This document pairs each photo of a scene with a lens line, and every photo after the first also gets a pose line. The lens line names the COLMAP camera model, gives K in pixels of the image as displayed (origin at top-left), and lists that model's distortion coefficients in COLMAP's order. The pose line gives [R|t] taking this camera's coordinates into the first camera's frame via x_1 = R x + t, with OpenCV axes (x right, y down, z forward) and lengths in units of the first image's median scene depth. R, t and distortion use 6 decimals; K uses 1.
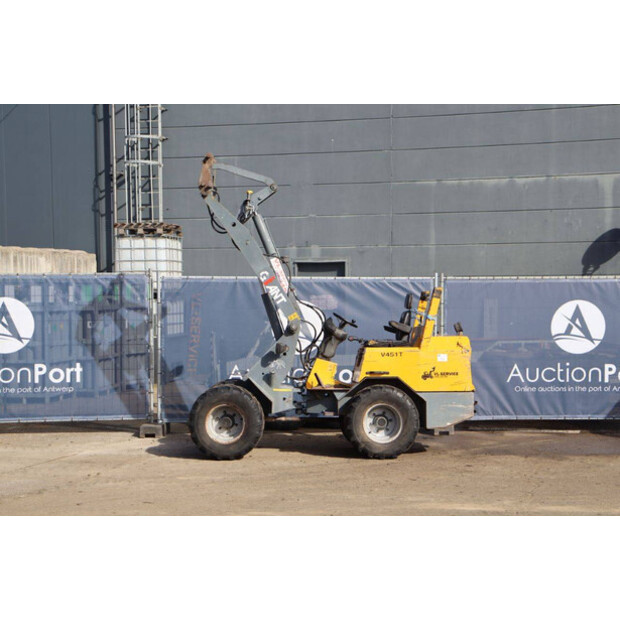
lens RADIAL K [[1156.8, 0, 312.6], [0, 1156.8, 315.1], [0, 0, 1]] dist [0.245172, 0.000000]
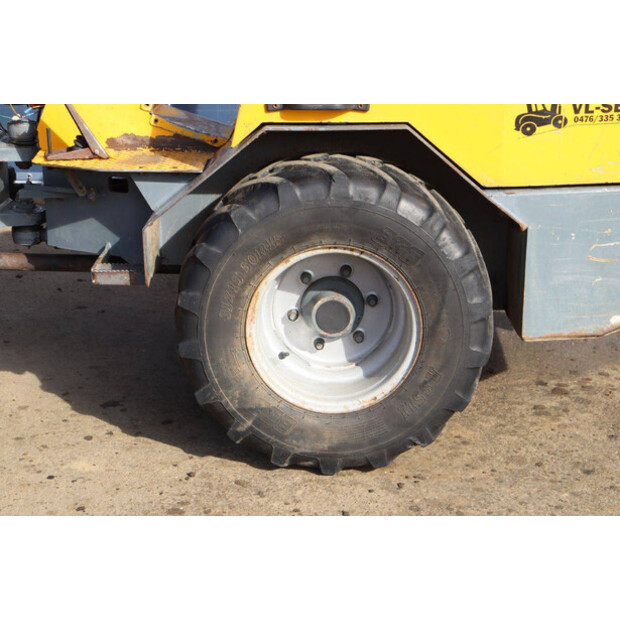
lens RADIAL K [[1229.7, 0, 315.3], [0, 1229.7, 304.4], [0, 0, 1]] dist [0.293455, 0.000000]
pose [[0.999249, 0.014767, -0.035825, 0.063505], [-0.002824, 0.949836, 0.312736, 0.011213], [0.038646, -0.312400, 0.949164, 0.745222]]
